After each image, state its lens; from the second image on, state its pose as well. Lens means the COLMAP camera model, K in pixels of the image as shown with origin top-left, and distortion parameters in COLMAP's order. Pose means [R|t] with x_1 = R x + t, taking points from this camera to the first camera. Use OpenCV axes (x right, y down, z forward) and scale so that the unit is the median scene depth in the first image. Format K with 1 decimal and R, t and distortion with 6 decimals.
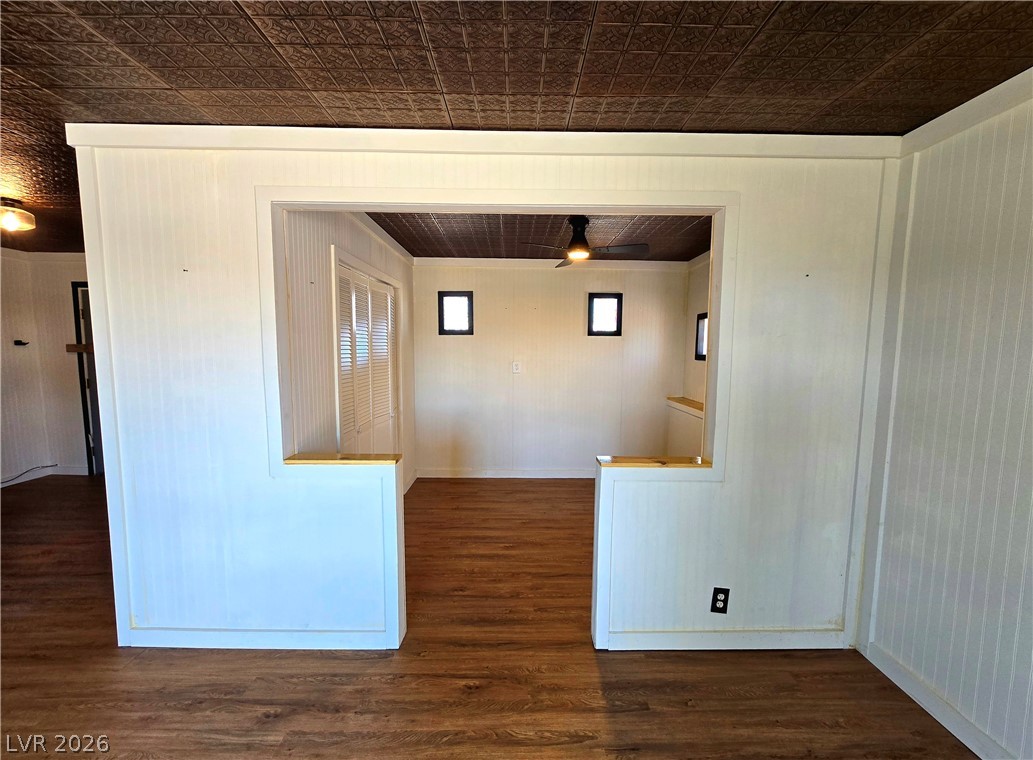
lens RADIAL K [[443.3, 0, 519.2], [0, 443.3, 388.8], [0, 0, 1]] dist [-0.000446, -0.000370]
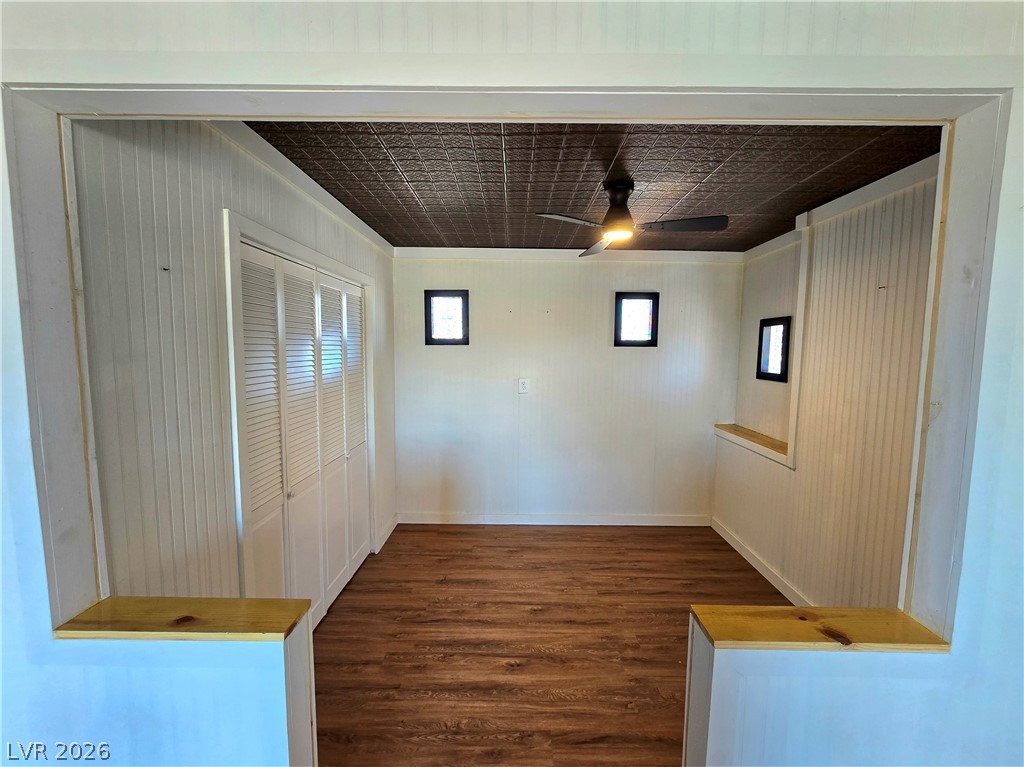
lens RADIAL K [[431.7, 0, 513.2], [0, 431.7, 384.1], [0, 0, 1]] dist [0.001241, -0.000368]
pose [[0.999809, 0.003363, -0.019259, -0.012618], [-0.003548, 0.999948, -0.009607, -0.059543], [0.019226, 0.009674, 0.999768, 0.307894]]
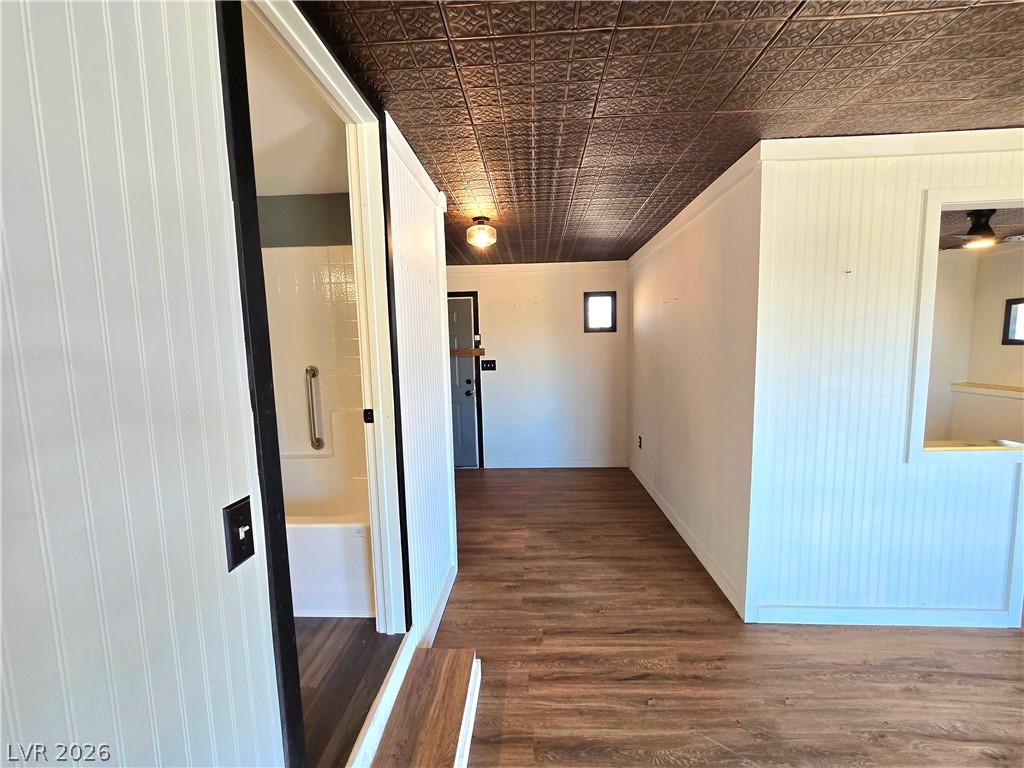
lens RADIAL K [[419.4, 0, 514.9], [0, 419.4, 385.7], [0, 0, 1]] dist [-0.002037, 0.000149]
pose [[0.997483, -0.028474, -0.064934, -0.824063], [0.028785, 0.999578, 0.003864, -0.009178], [0.064797, -0.005724, 0.997882, -0.030835]]
